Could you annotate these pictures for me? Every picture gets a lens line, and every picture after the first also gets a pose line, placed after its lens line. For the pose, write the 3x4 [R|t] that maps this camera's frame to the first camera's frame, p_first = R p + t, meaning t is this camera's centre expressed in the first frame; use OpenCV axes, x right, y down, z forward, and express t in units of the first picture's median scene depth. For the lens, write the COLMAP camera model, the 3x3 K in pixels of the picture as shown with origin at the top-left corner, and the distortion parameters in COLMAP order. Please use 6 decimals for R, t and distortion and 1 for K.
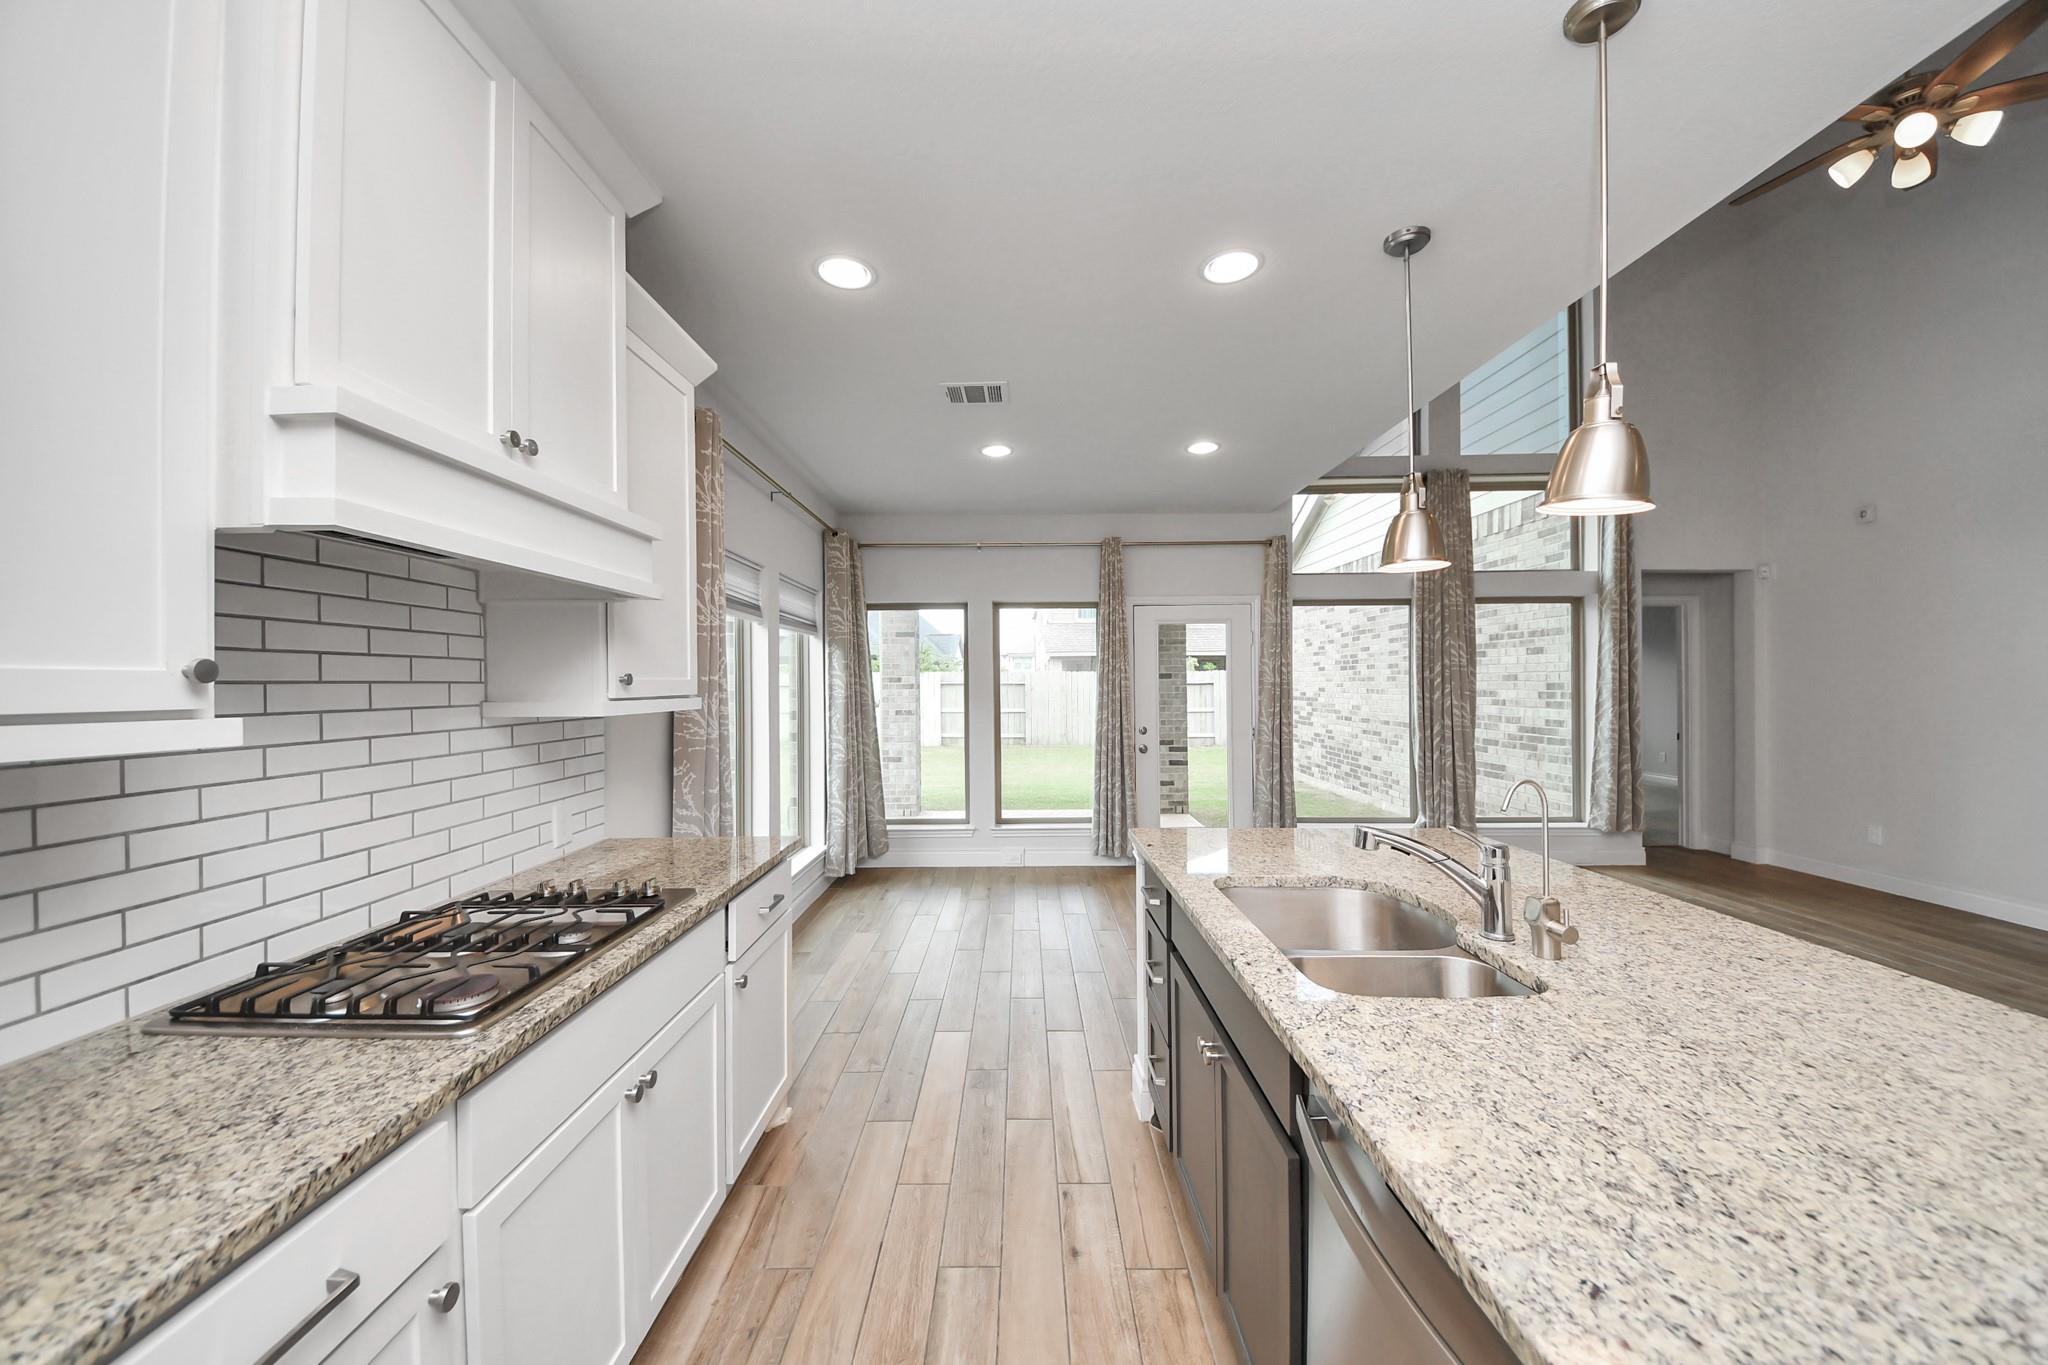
lens RADIAL K [[732.5, 0, 1010.2], [0, 732.5, 682.9], [0, 0, 1]] dist [0.041747, -0.025001]
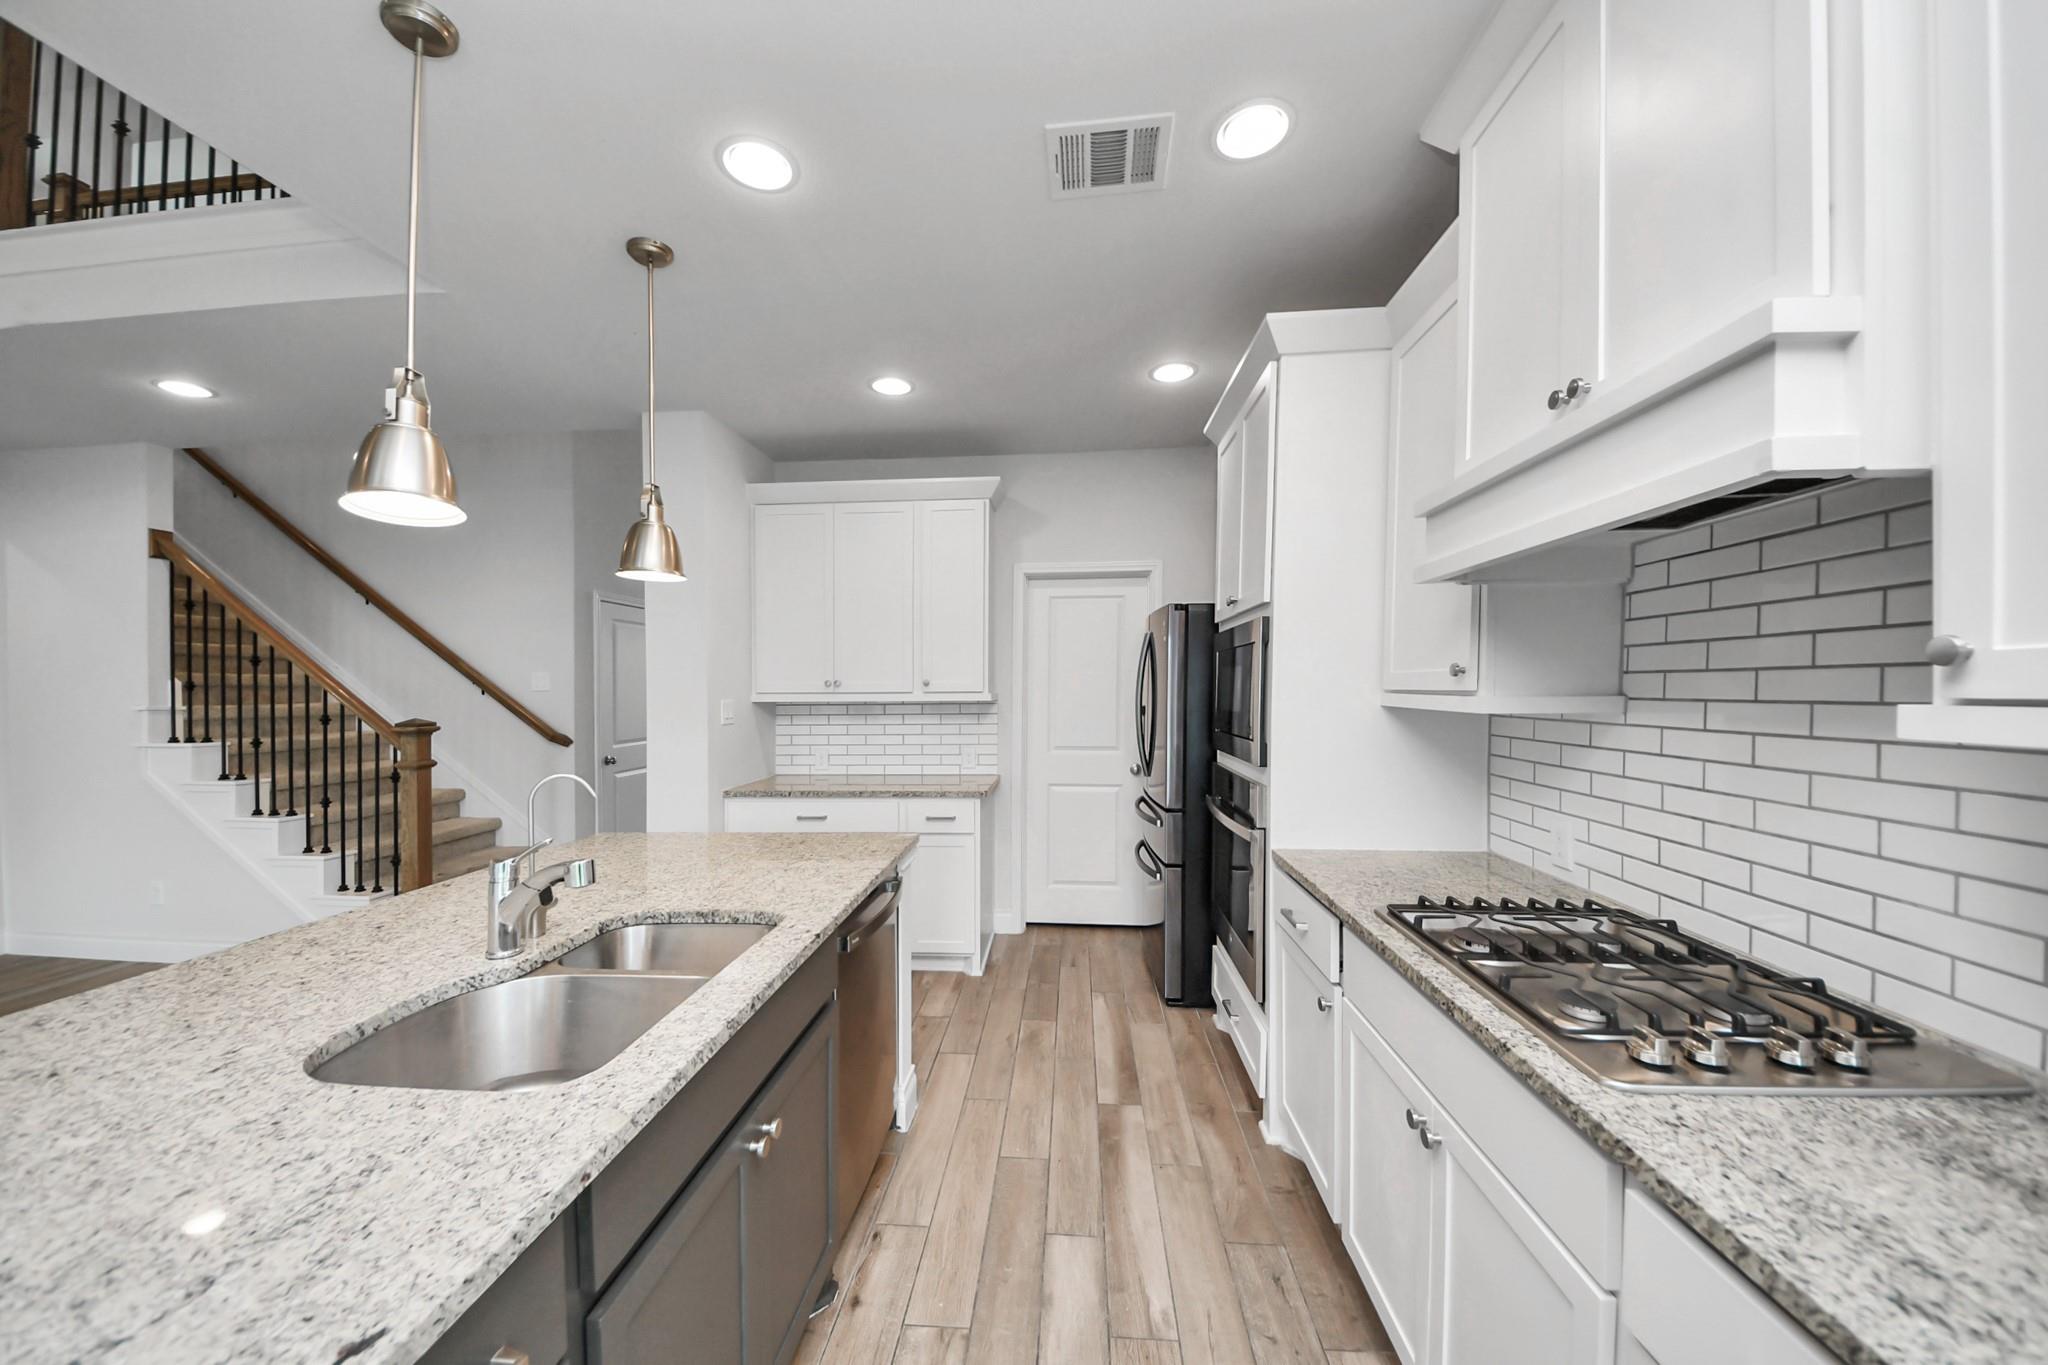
lens RADIAL K [[728.1, 0, 1012.2], [0, 728.1, 697.3], [0, 0, 1]] dist [0.046655, -0.030093]
pose [[-0.997338, 0.013477, 0.071655, -0.018809], [0.014536, 0.999792, 0.014289, 0.001564], [-0.071448, 0.015292, -0.997327, 0.501998]]
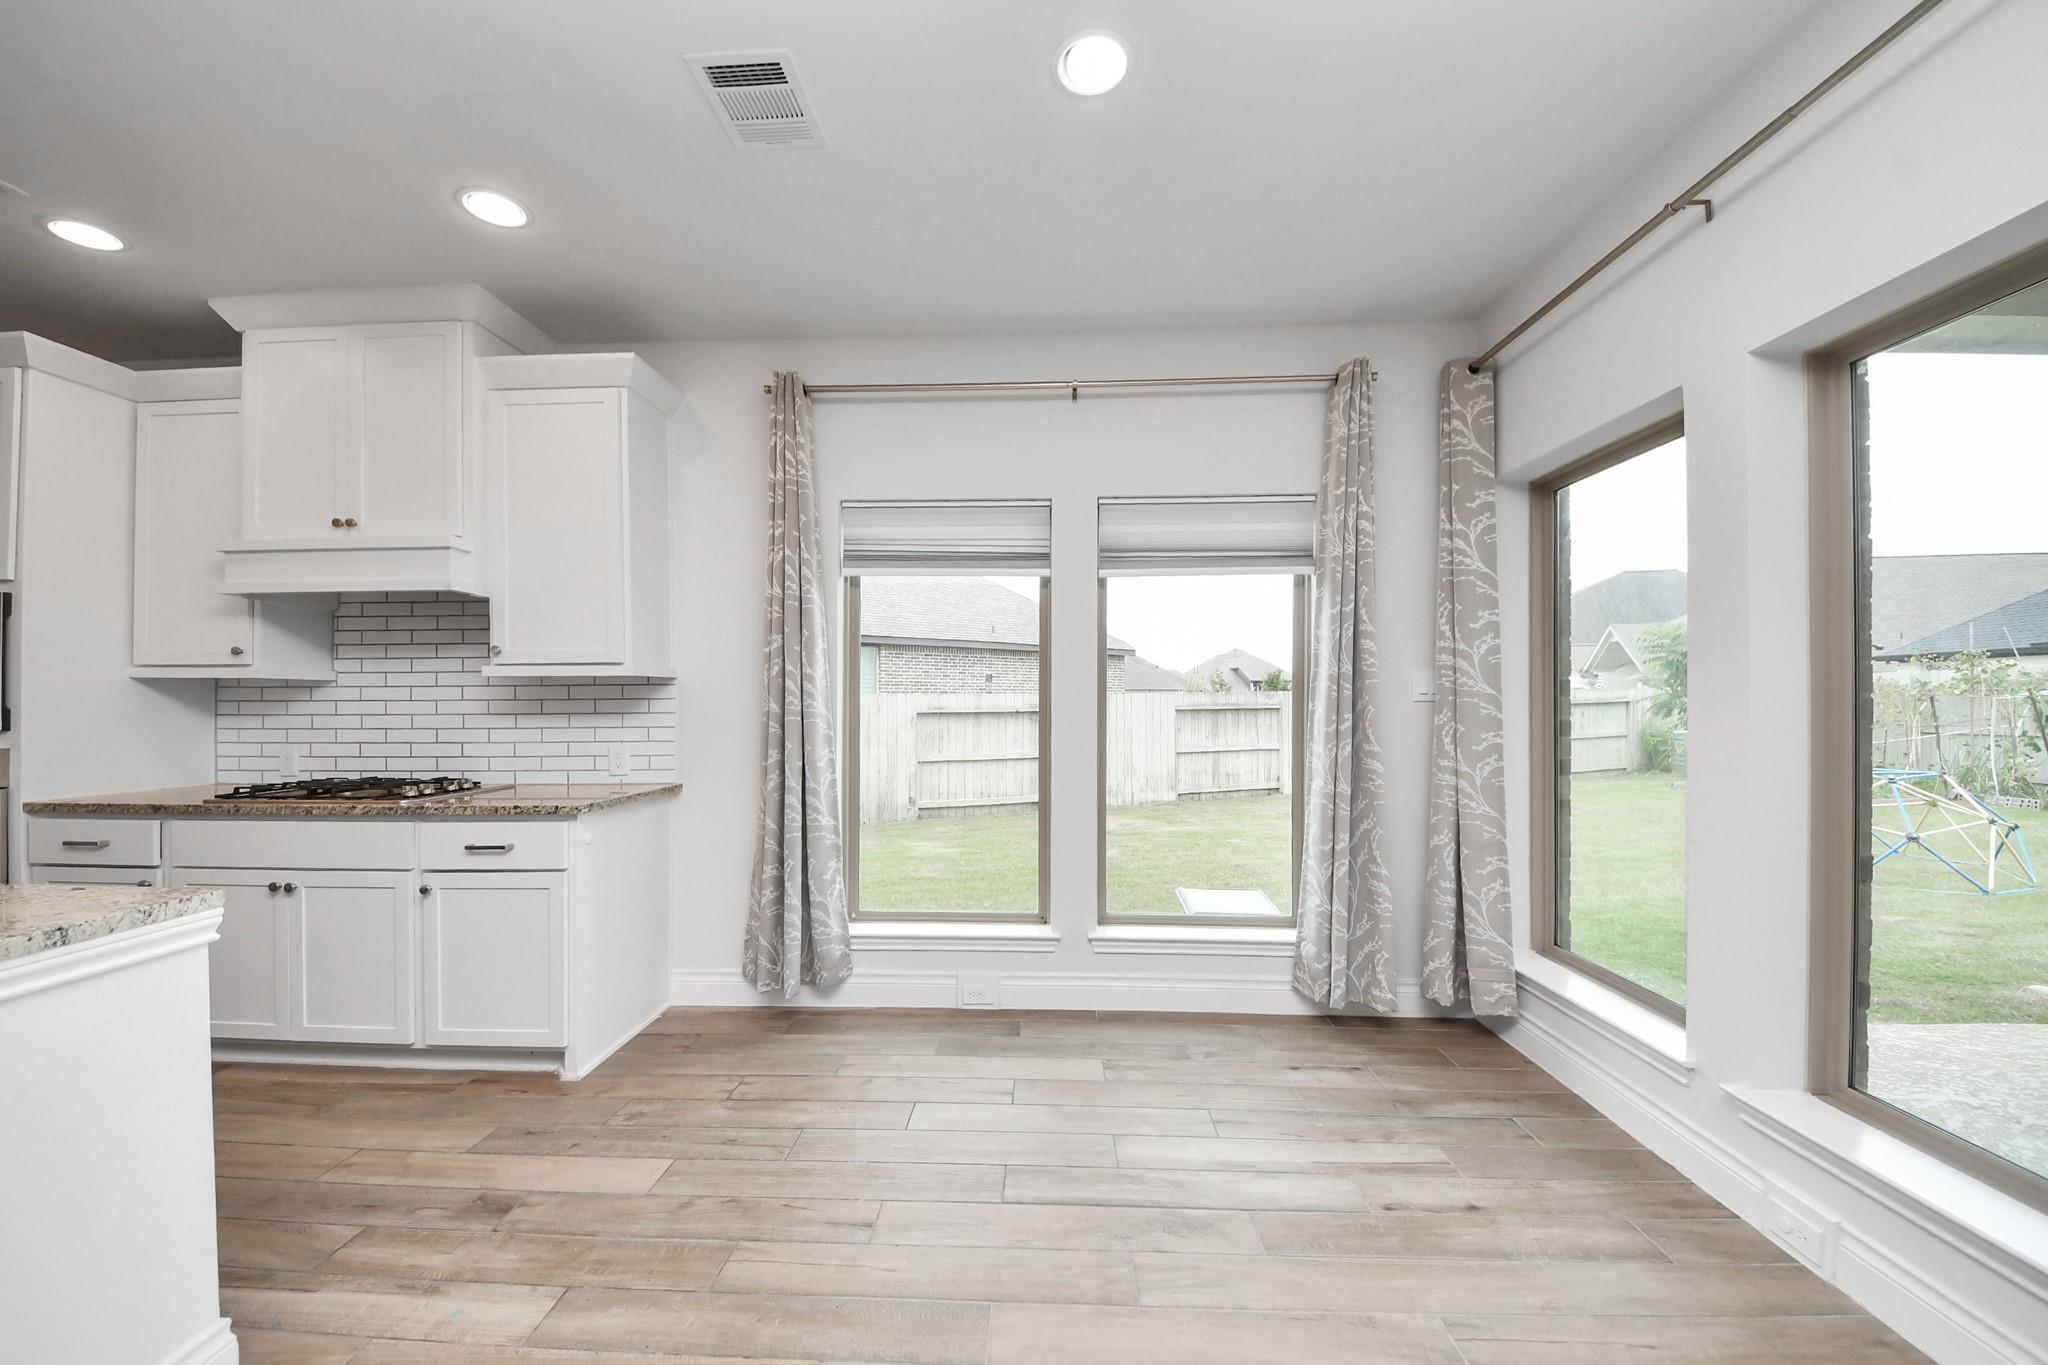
lens RADIAL K [[741.6, 0, 1015.4], [0, 741.6, 697.3], [0, 0, 1]] dist [-0.000807, -0.005719]
pose [[-0.026732, -0.001305, -0.999642, 0.301297], [0.003075, 0.999994, -0.001388, 0.031297], [0.999638, -0.003111, -0.026728, 0.716278]]
